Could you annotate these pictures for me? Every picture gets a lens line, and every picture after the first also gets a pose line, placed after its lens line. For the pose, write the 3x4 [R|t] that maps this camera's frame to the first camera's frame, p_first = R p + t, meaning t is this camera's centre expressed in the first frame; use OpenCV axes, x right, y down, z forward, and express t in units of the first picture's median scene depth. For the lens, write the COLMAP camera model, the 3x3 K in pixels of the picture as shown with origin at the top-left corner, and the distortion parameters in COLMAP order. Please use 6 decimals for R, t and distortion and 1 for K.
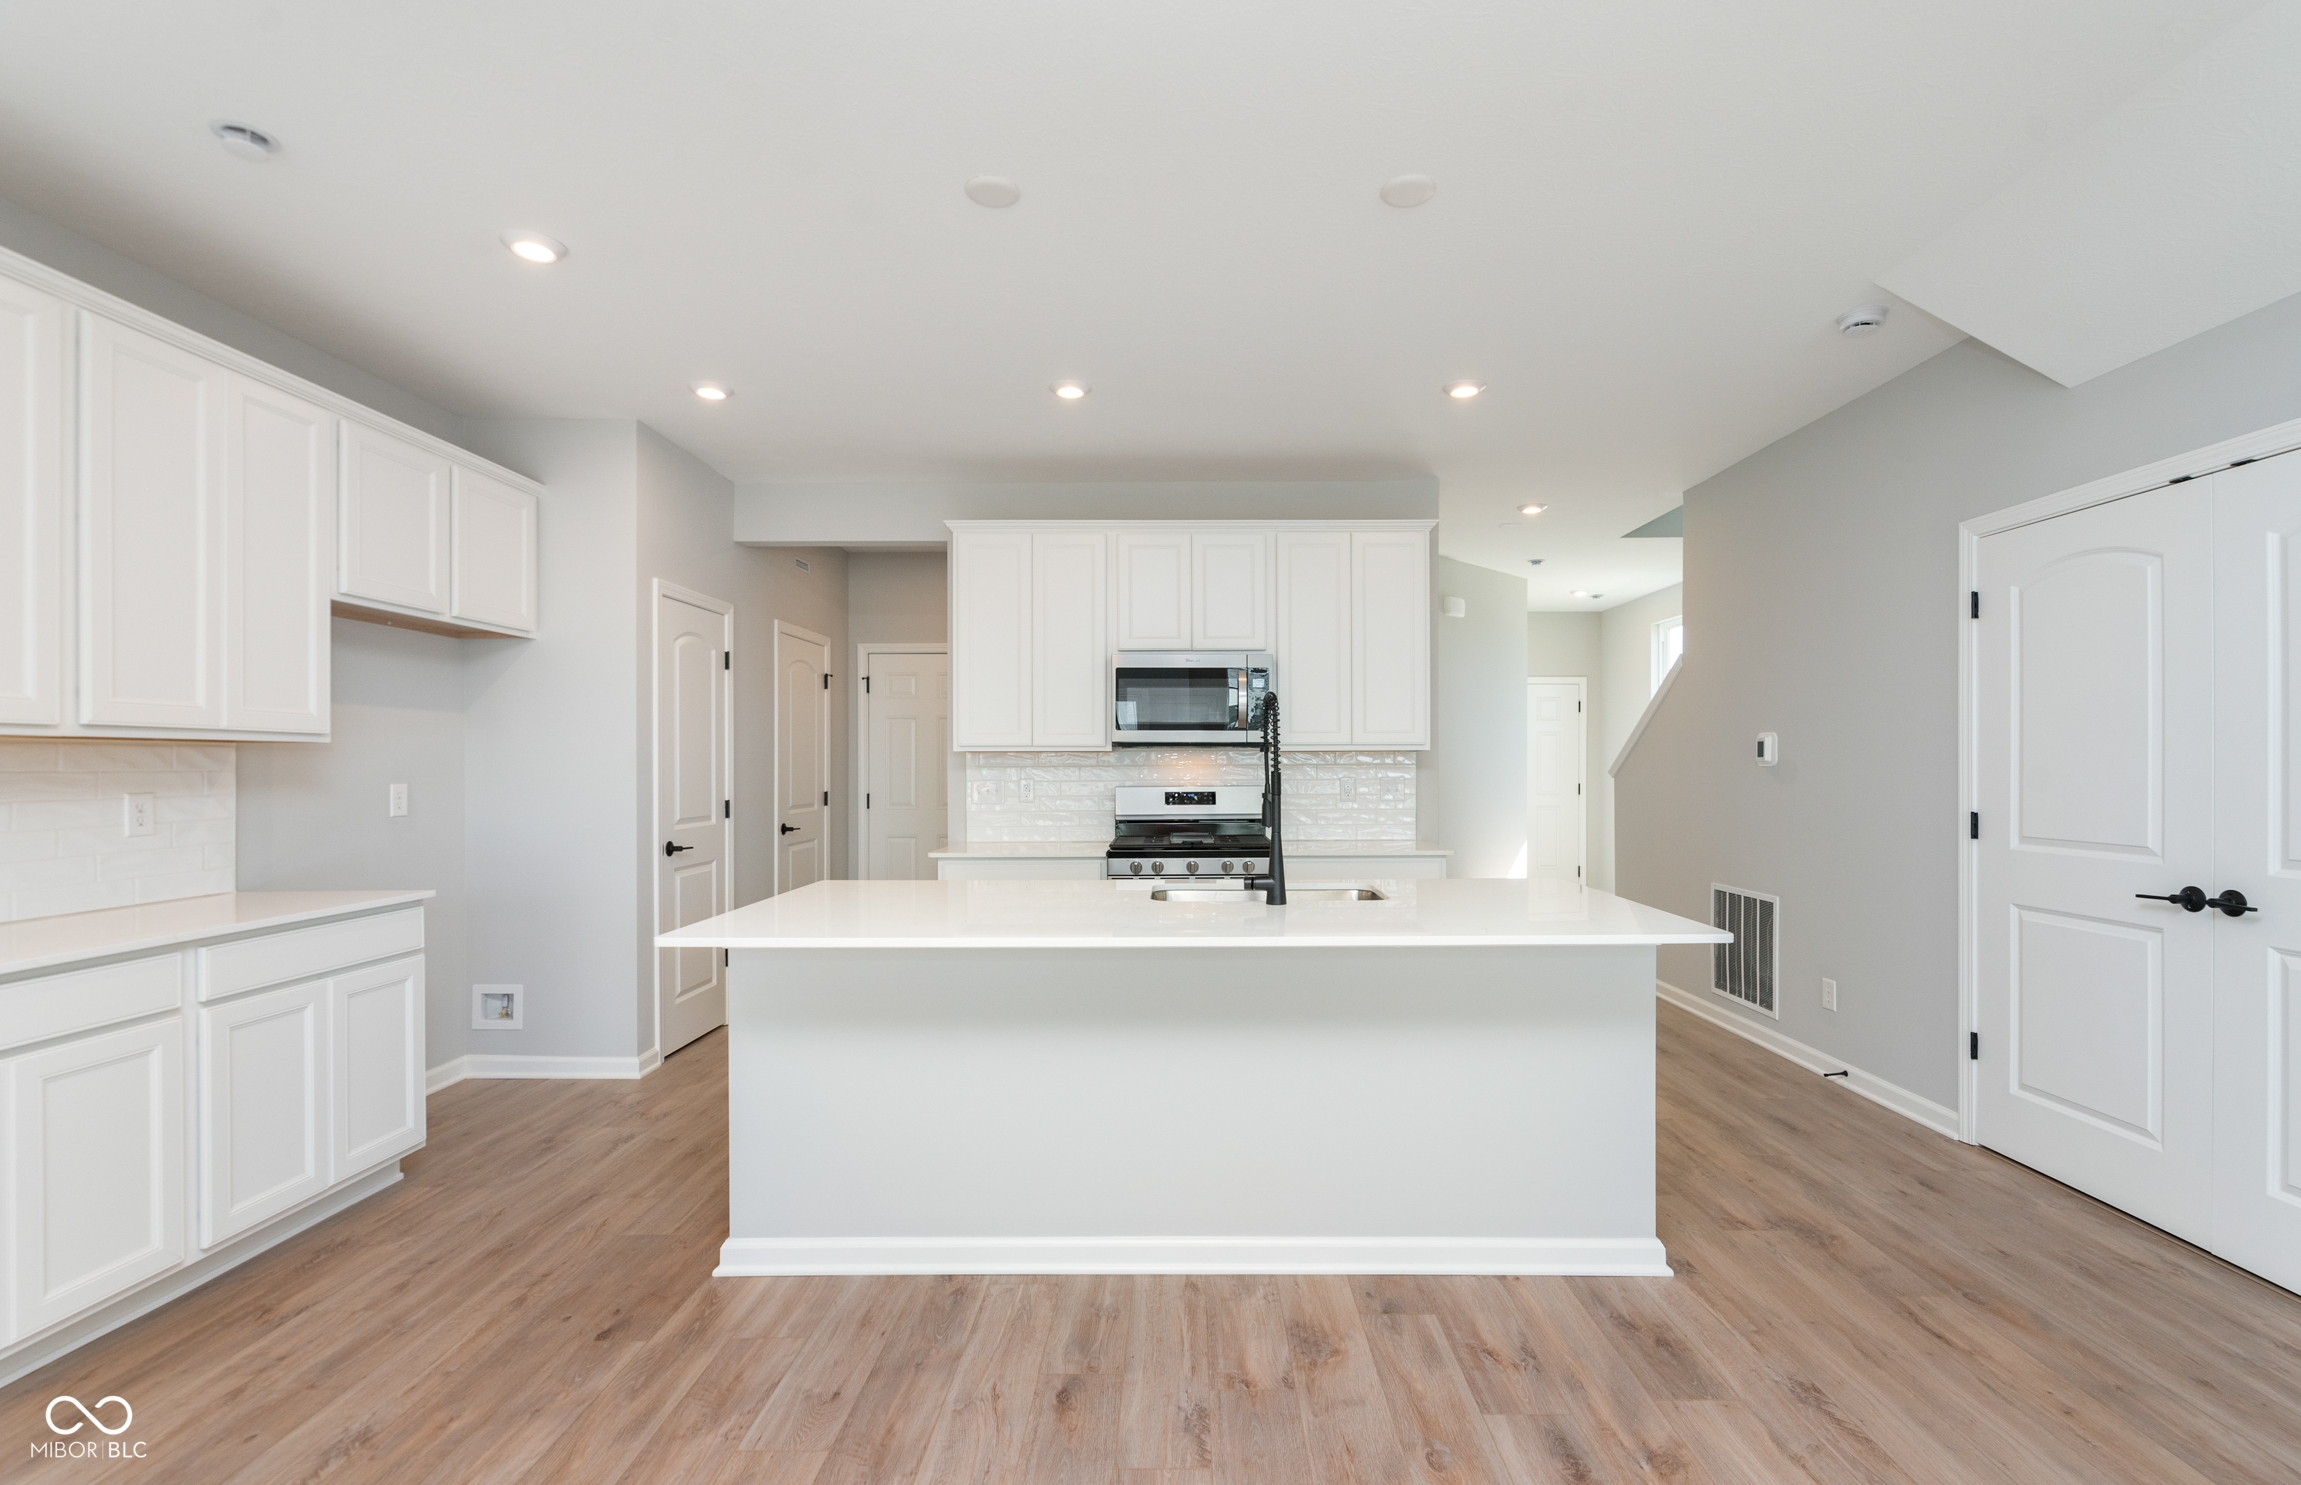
lens RADIAL K [[1000.3, 0, 1178.6], [0, 1000.3, 768.7], [0, 0, 1]] dist [0.000343, 0.000607]
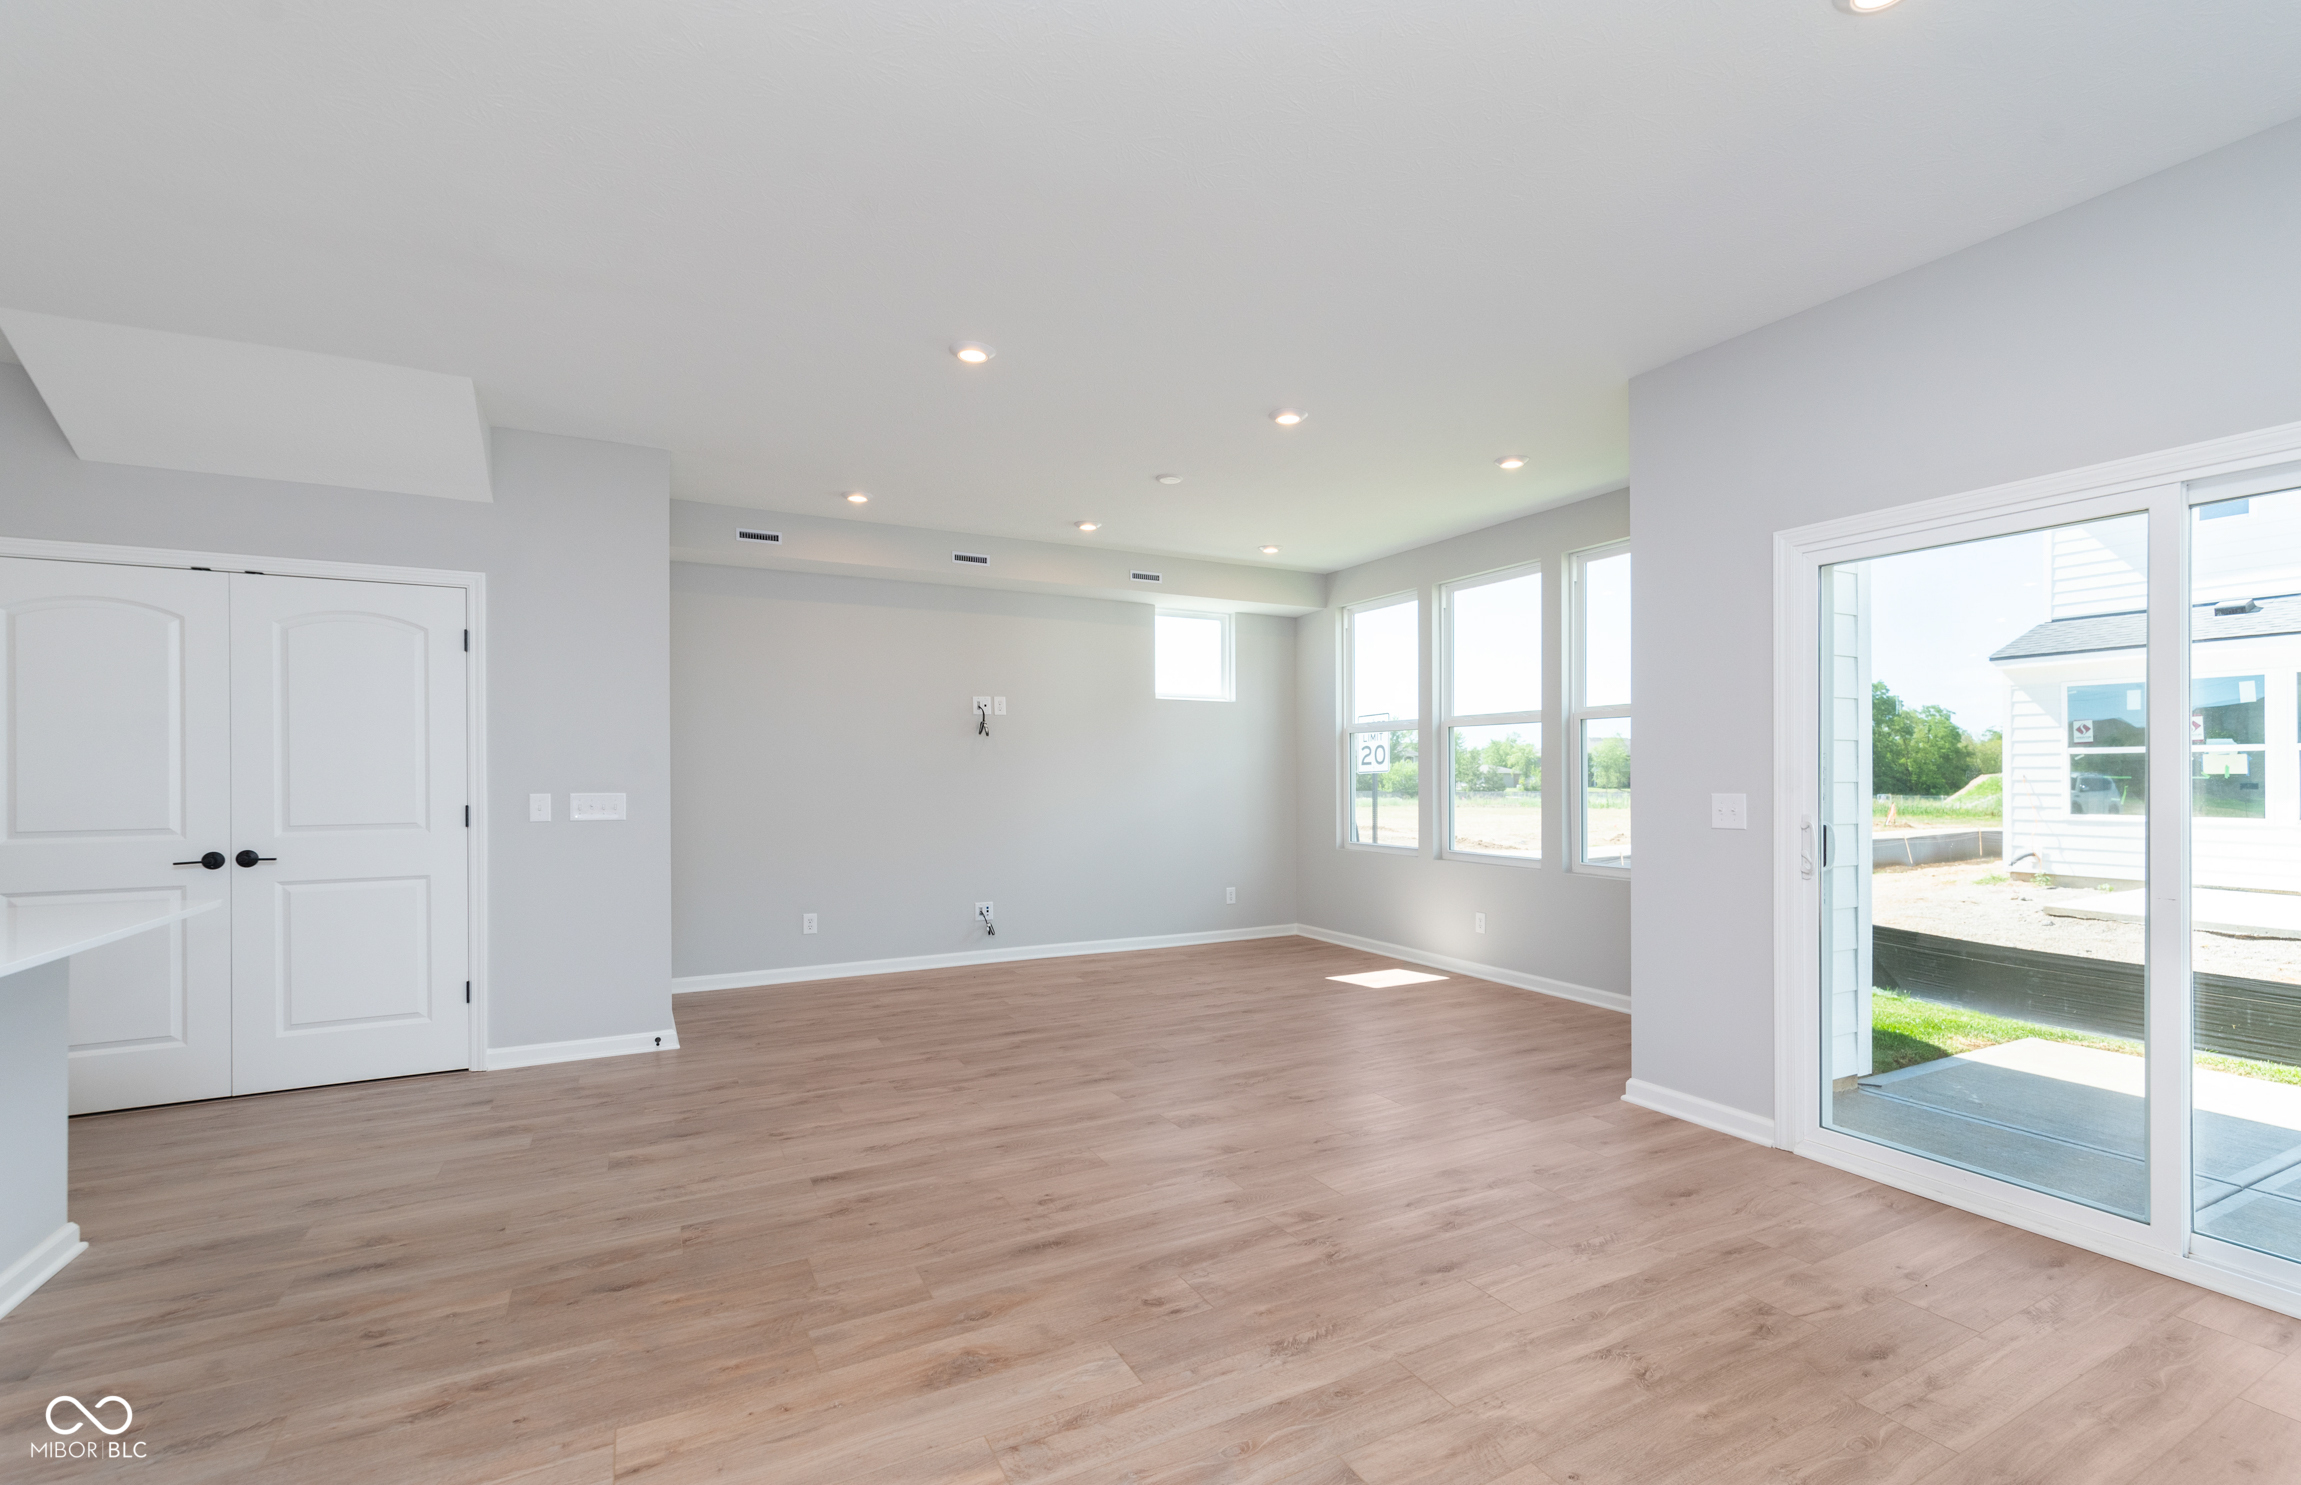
lens RADIAL K [[1000.3, 0, 1177.4], [0, 1000.3, 778.2], [0, 0, 1]] dist [0.000343, 0.000607]
pose [[-0.477861, 0.002654, 0.878431, -0.725515], [0.009212, 0.999956, 0.001990, 0.016094], [-0.878387, 0.009043, -0.477864, 0.361159]]
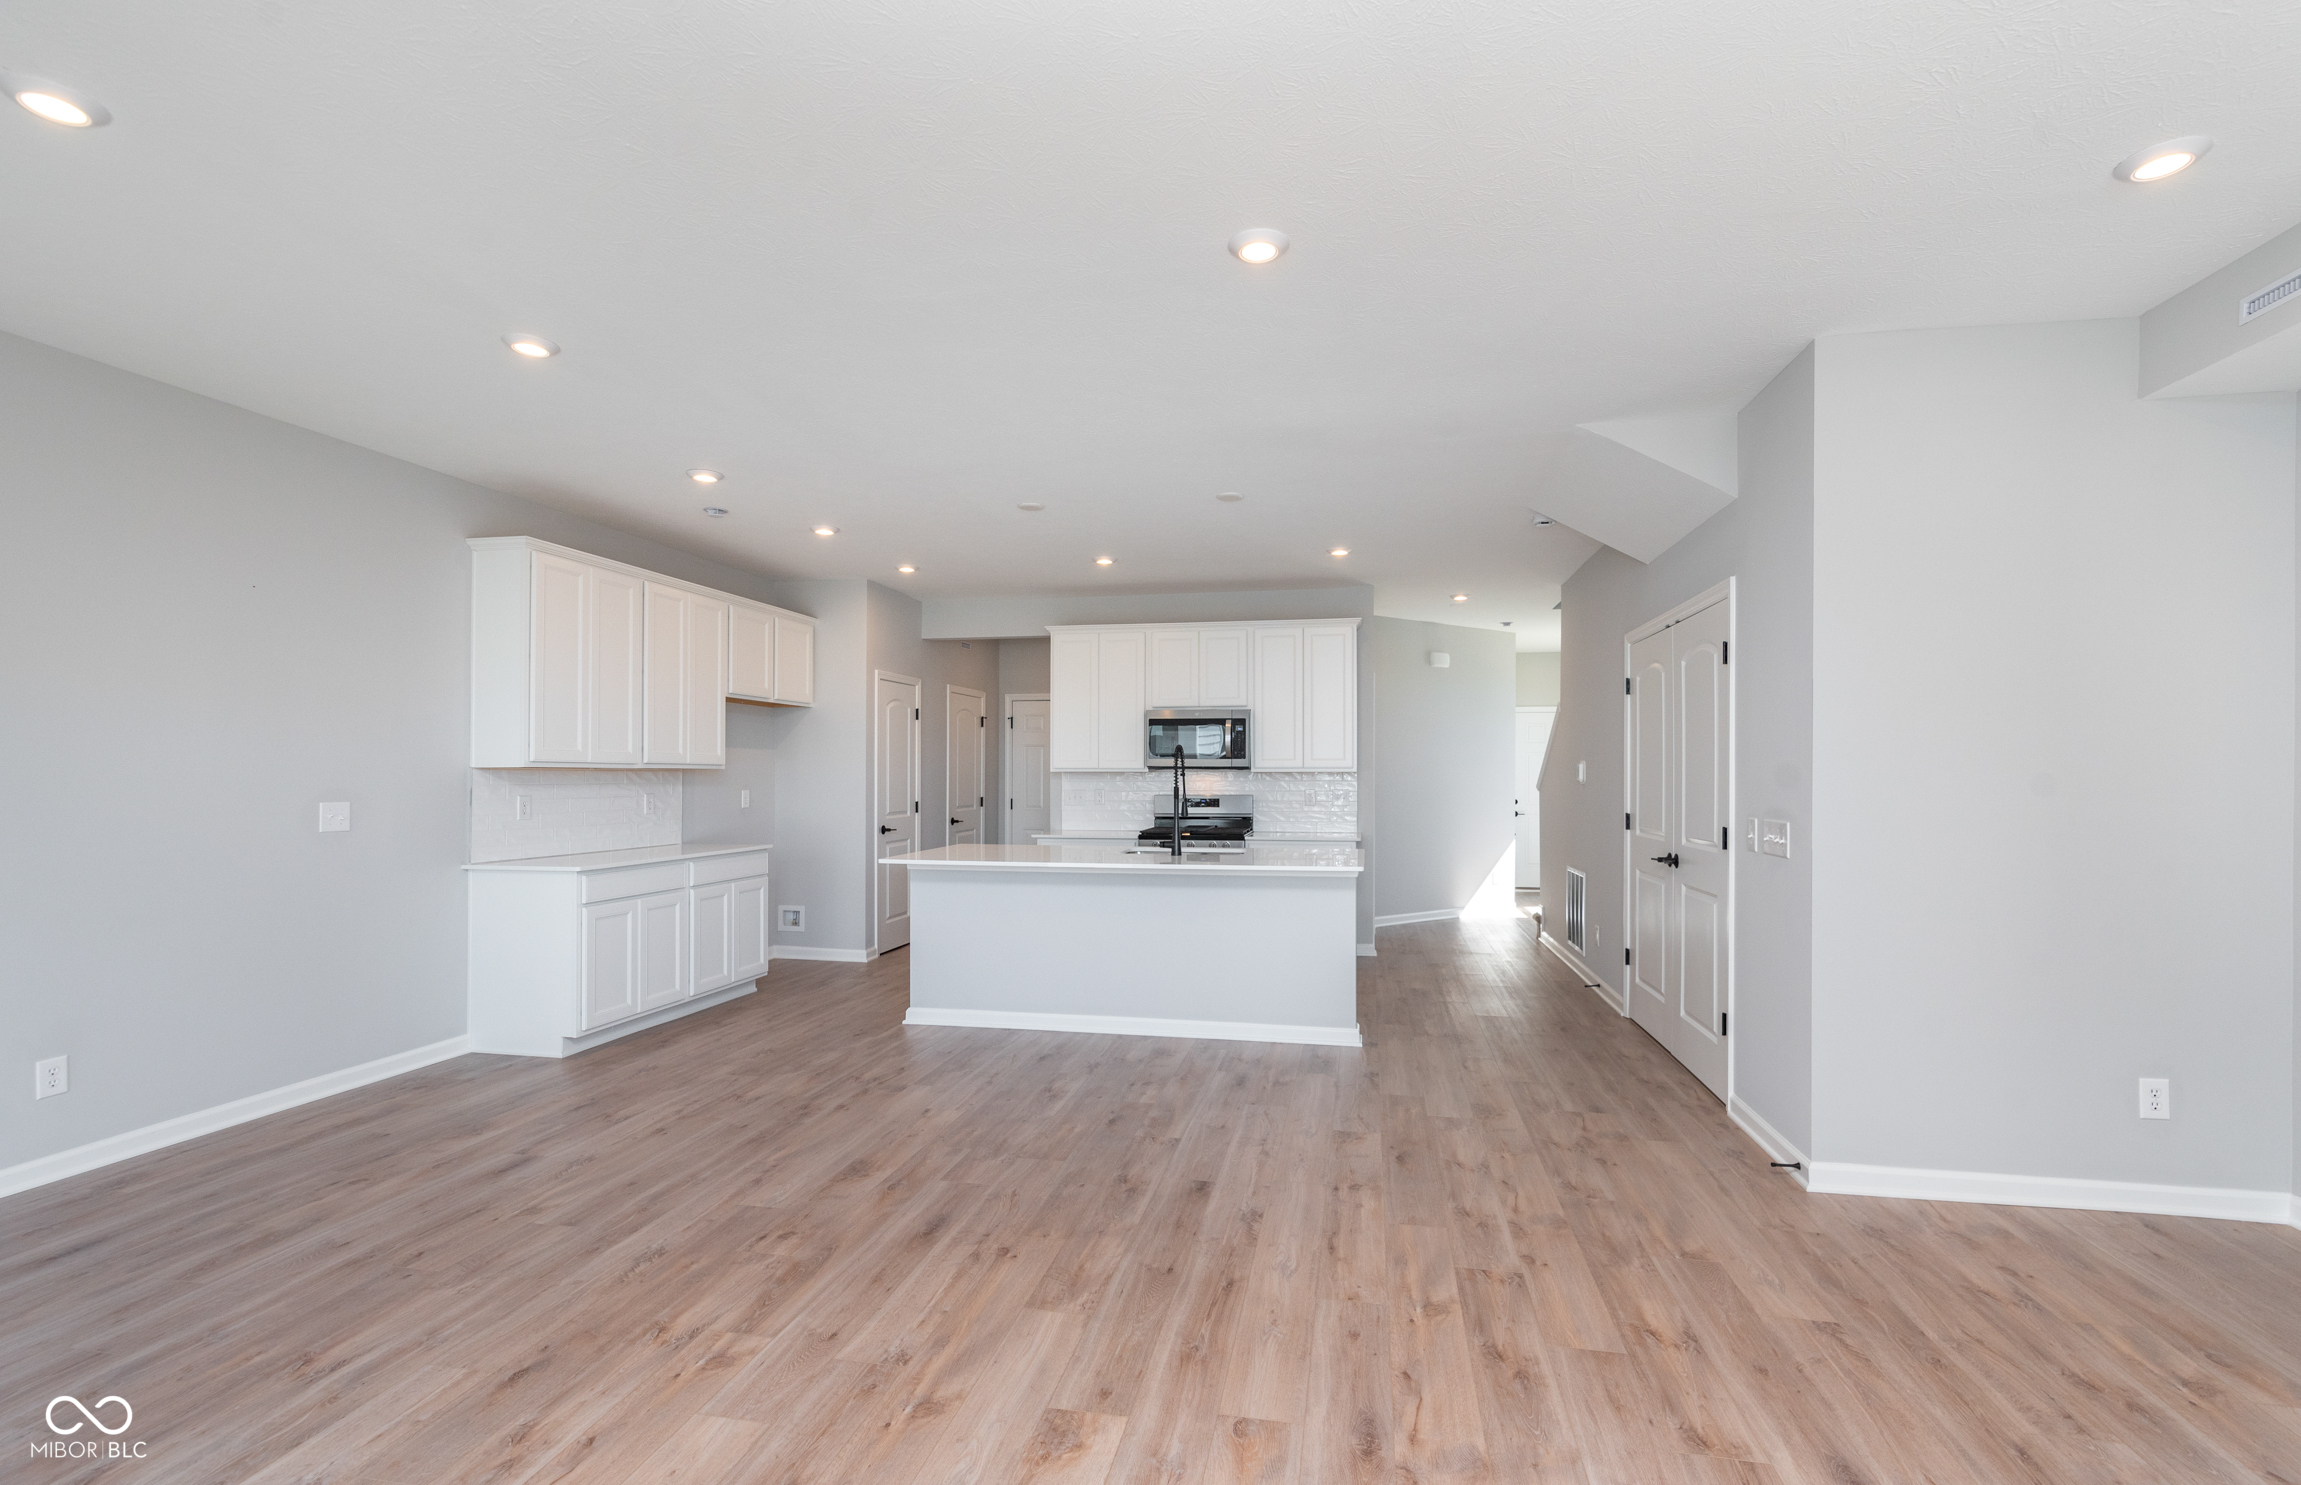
lens RADIAL K [[1000.3, 0, 1175.2], [0, 1000.3, 771.4], [0, 0, 1]] dist [0.000343, 0.000607]
pose [[0.982972, 0.001833, -0.183744, 0.361429], [-0.003207, 0.999969, -0.007179, -0.009696], [0.183725, 0.007646, 0.982948, -0.720952]]
